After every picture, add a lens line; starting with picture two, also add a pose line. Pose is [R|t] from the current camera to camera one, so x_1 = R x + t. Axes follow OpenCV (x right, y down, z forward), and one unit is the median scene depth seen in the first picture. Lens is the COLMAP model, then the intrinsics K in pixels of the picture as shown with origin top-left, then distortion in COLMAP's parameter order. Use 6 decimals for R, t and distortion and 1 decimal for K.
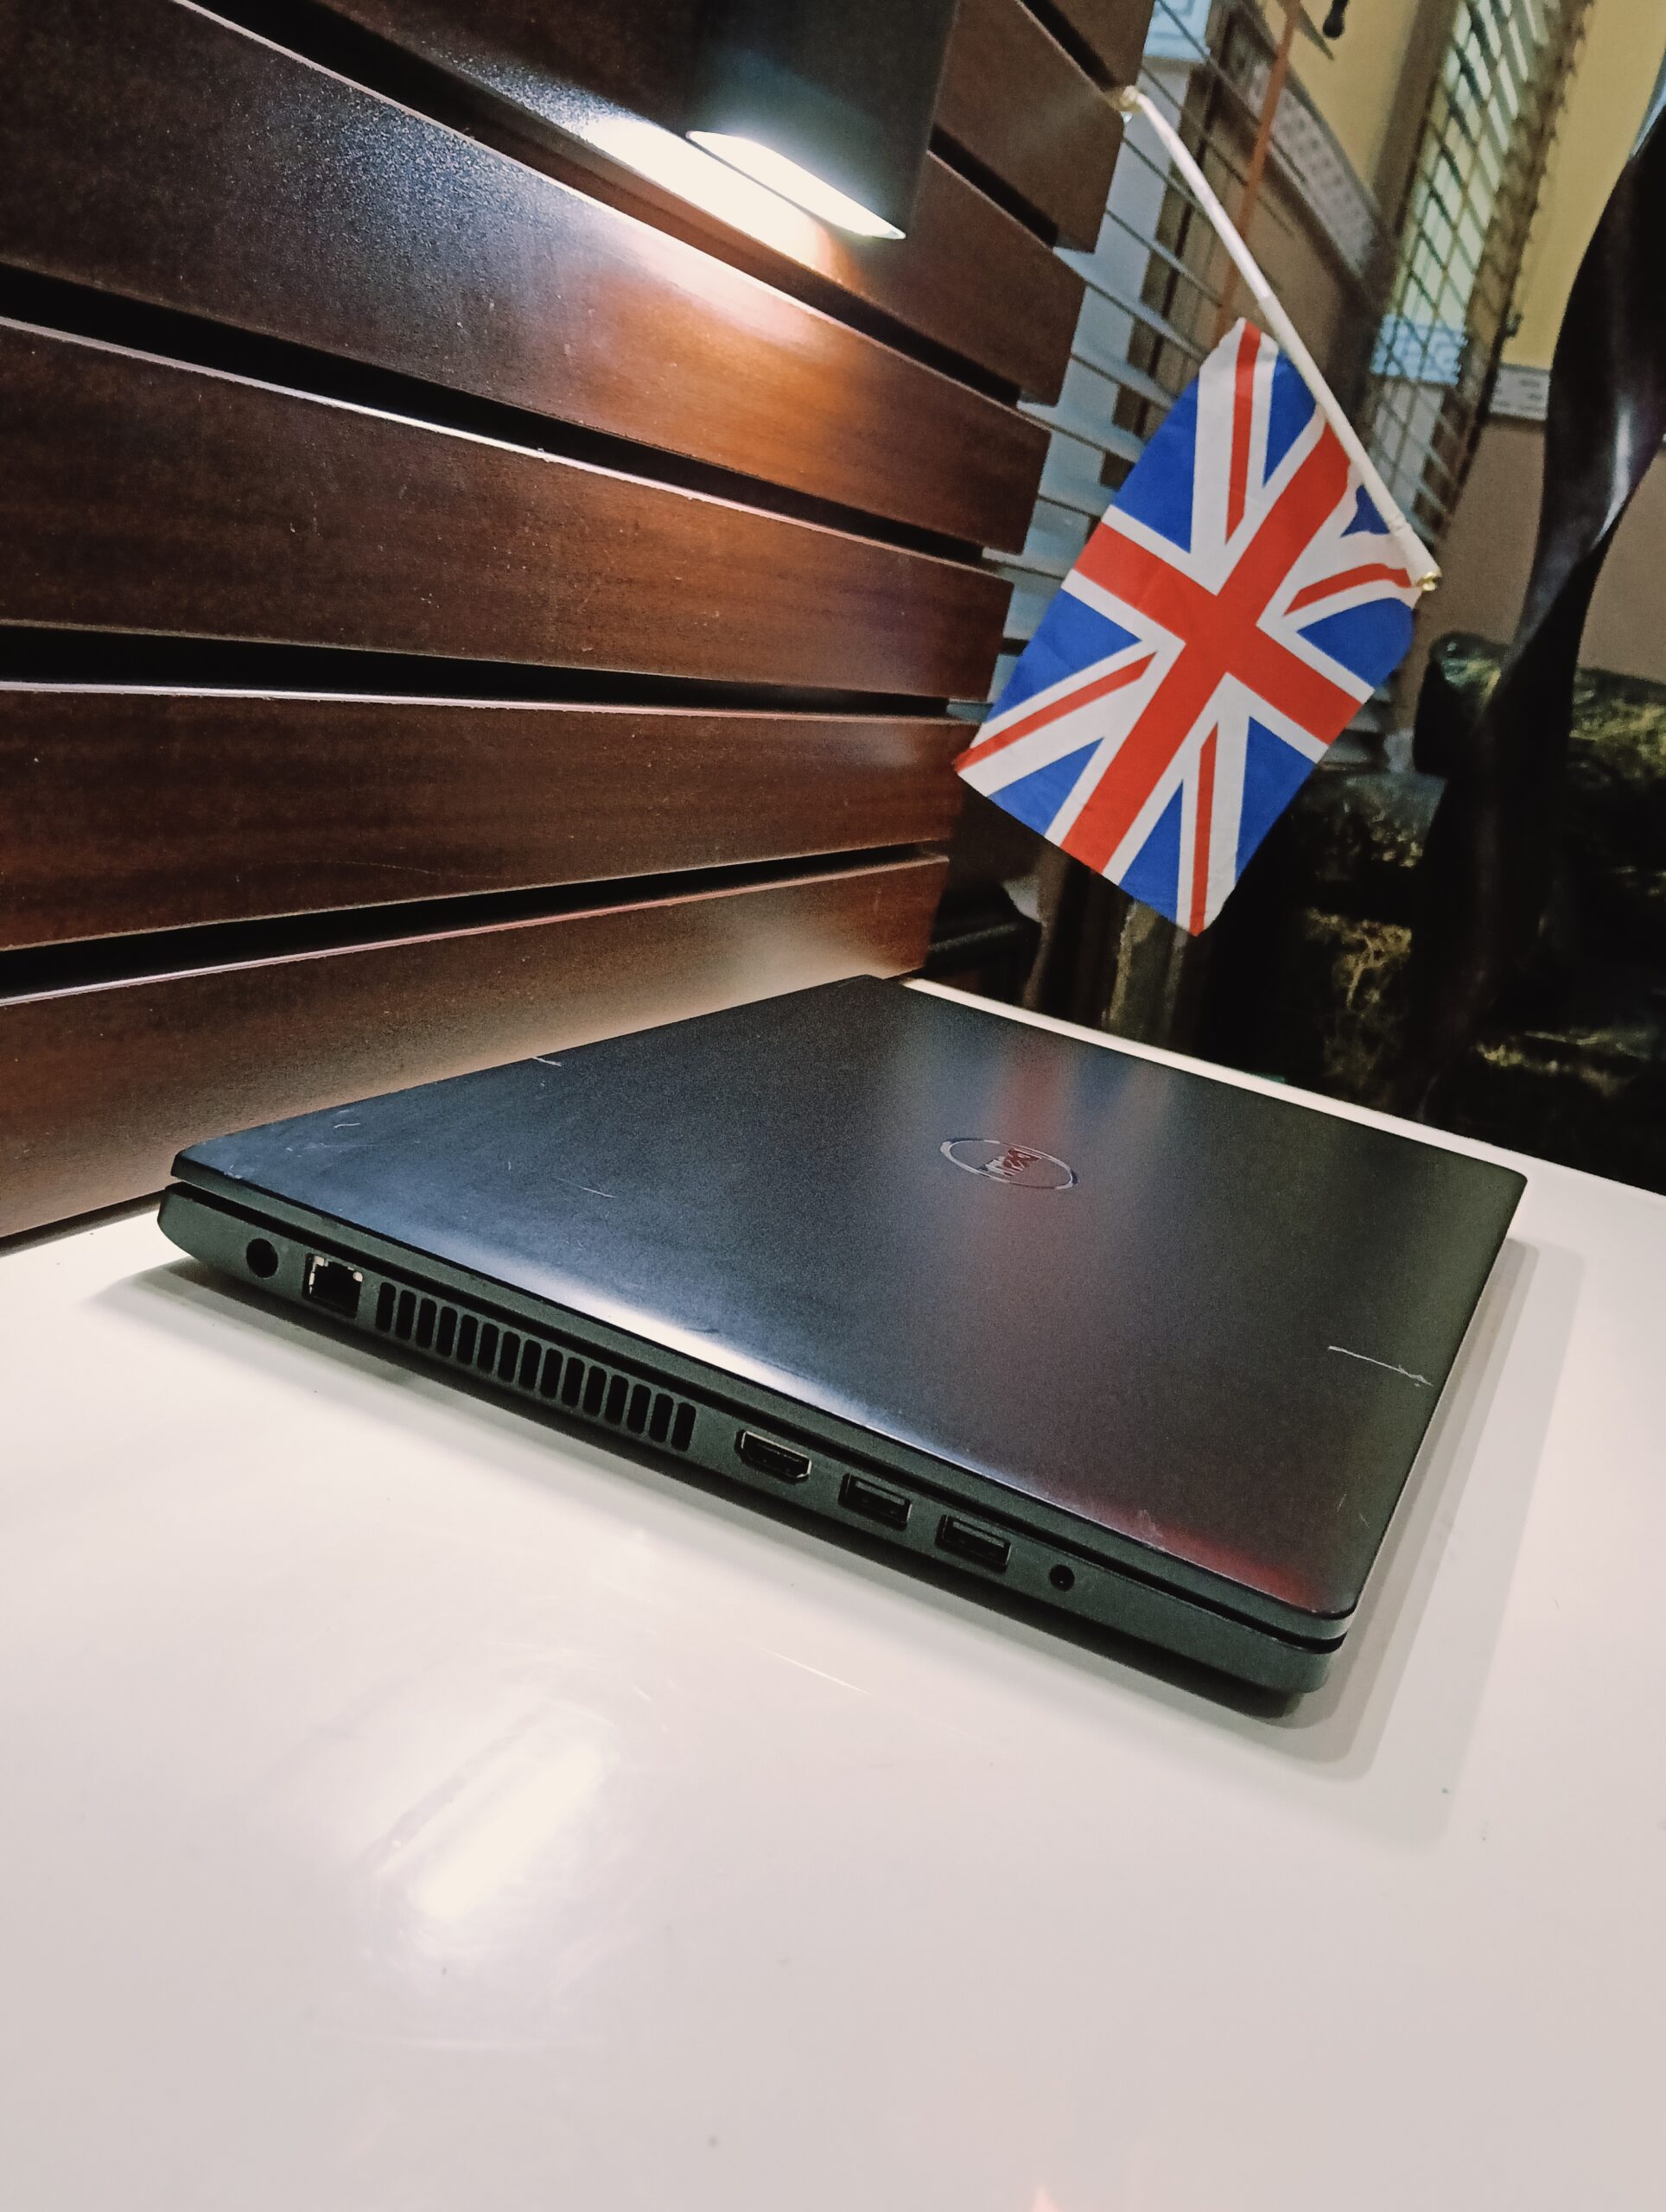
lens RADIAL K [[1875.6, 0, 814.4], [0, 1875.6, 1110.8], [0, 0, 1]] dist [0.015436, -0.071845]
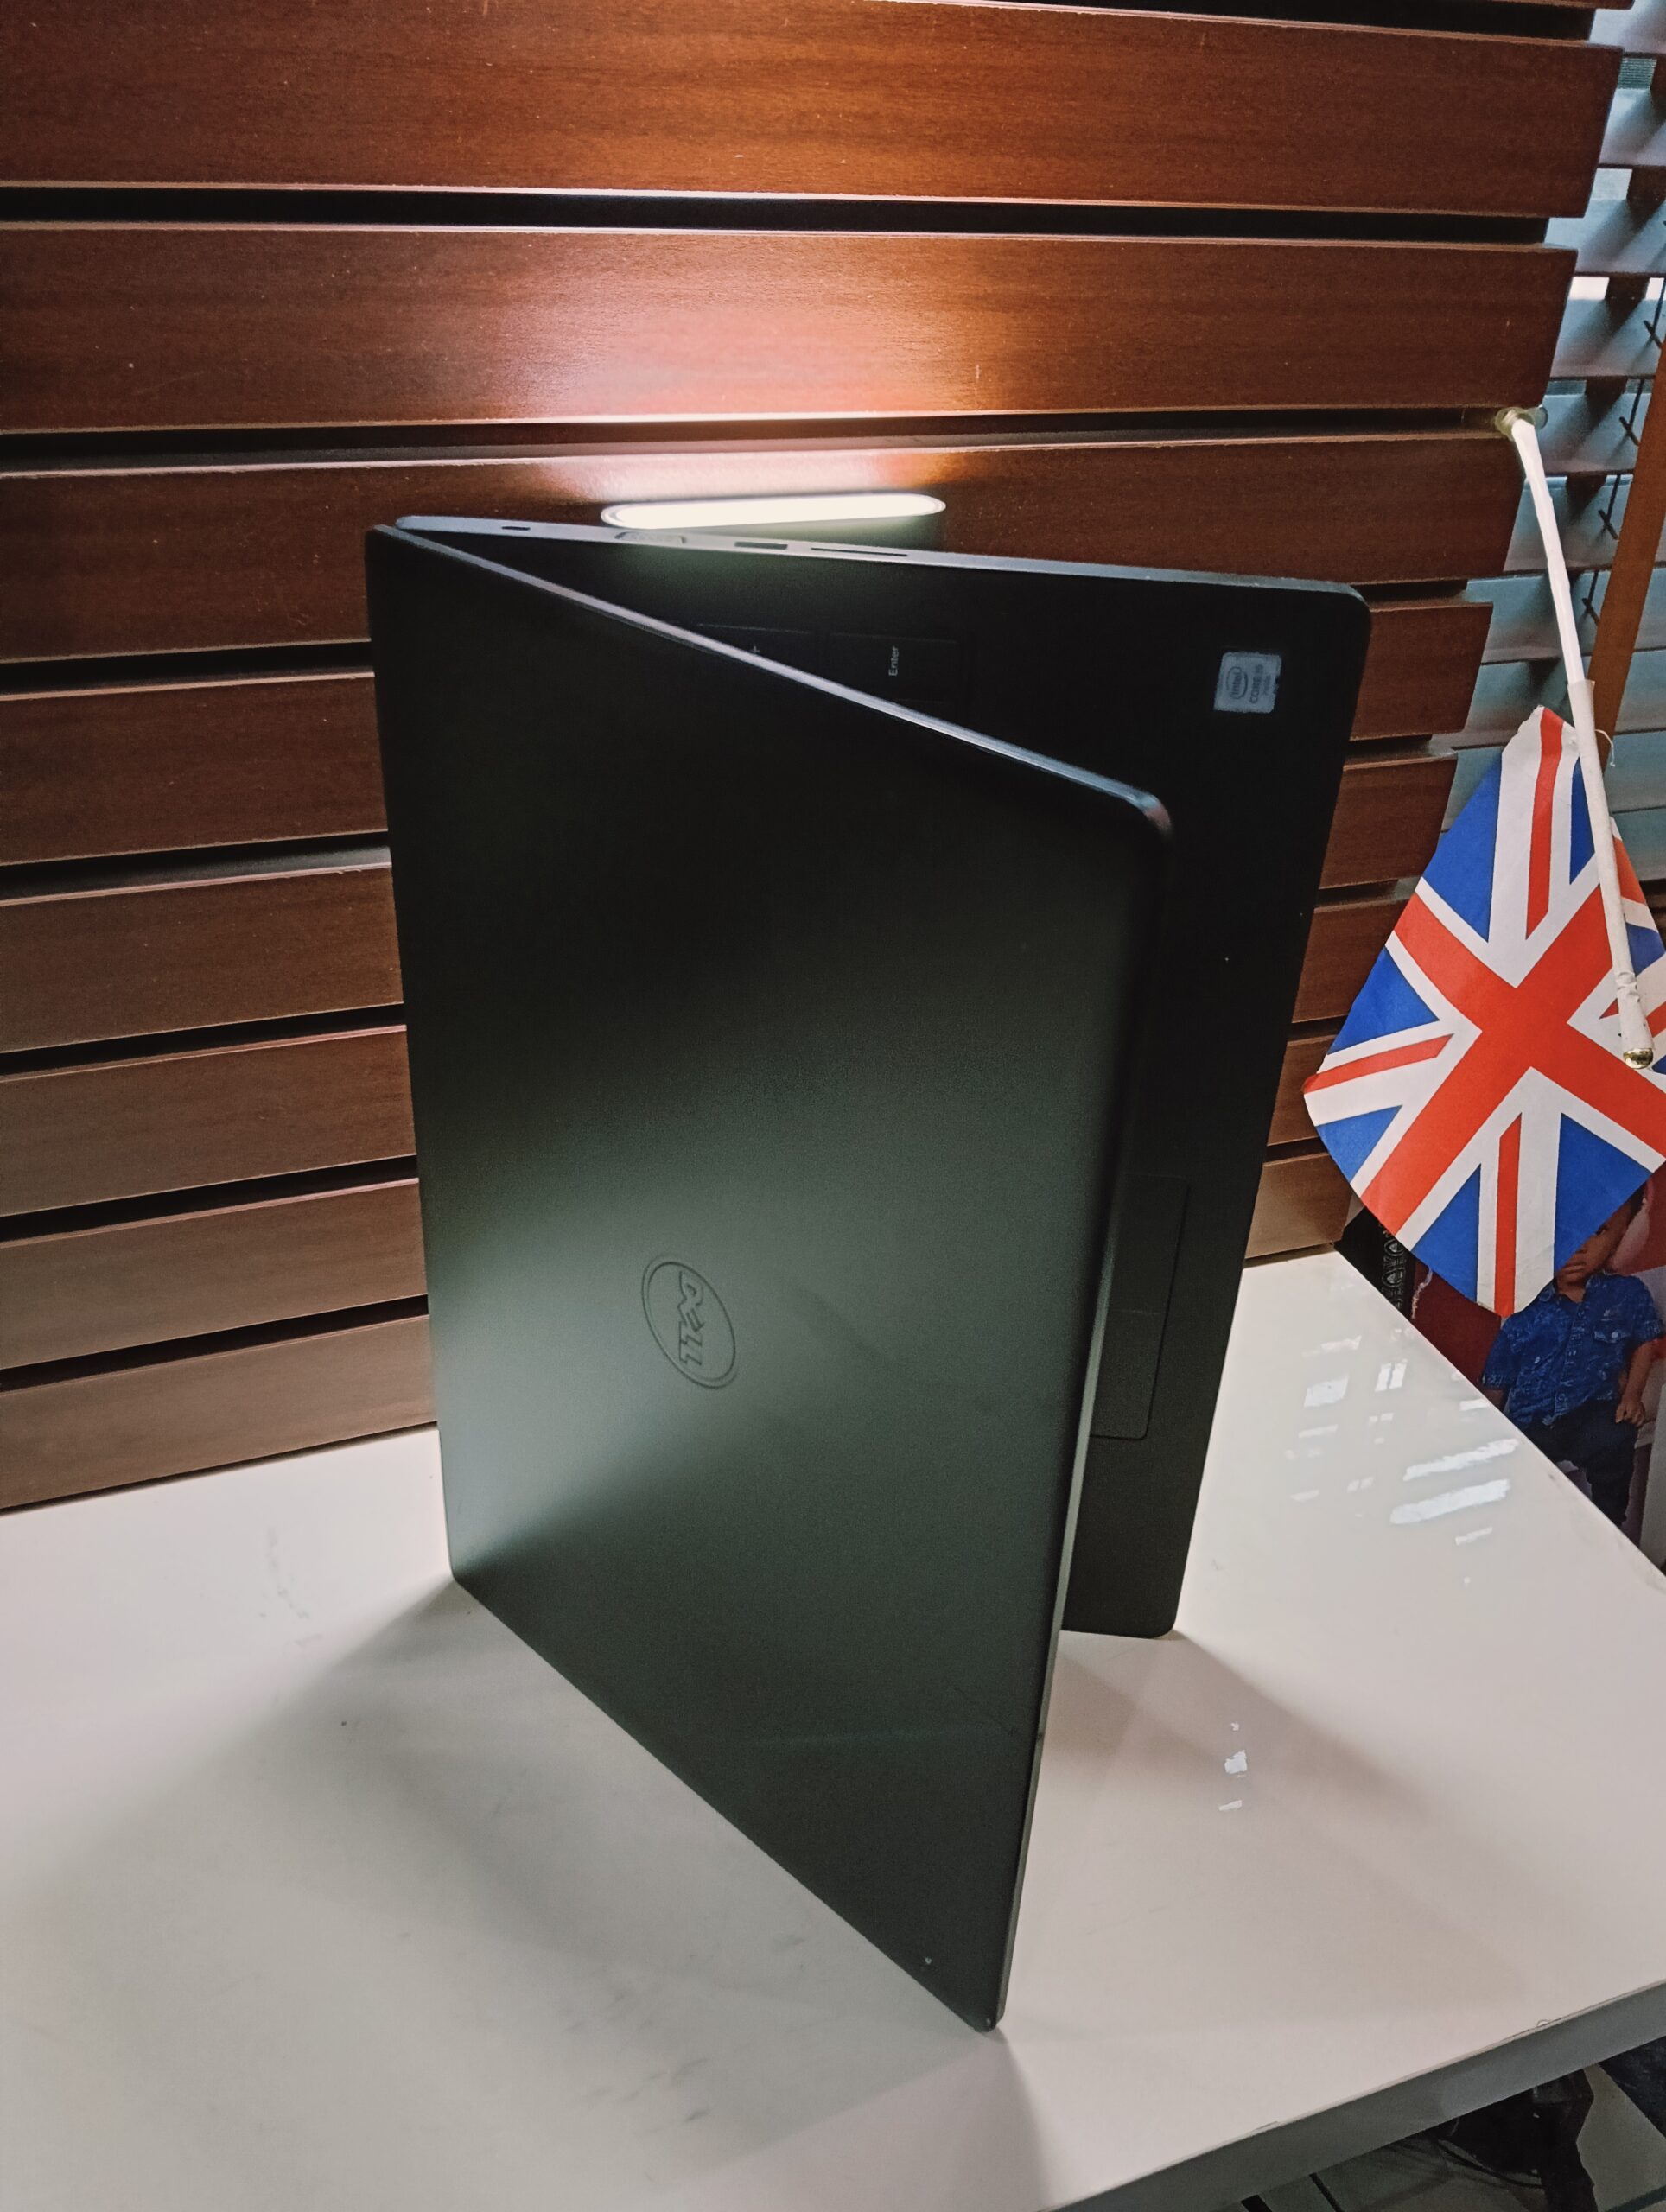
lens RADIAL K [[1875.6, 0, 825.5], [0, 1875.6, 1111.1], [0, 0, 1]] dist [0.015436, -0.071845]
pose [[0.694882, 0.212121, -0.687127, 0.619154], [-0.099679, 0.974694, 0.200091, -0.363784], [0.712182, -0.070548, 0.698441, 0.114014]]
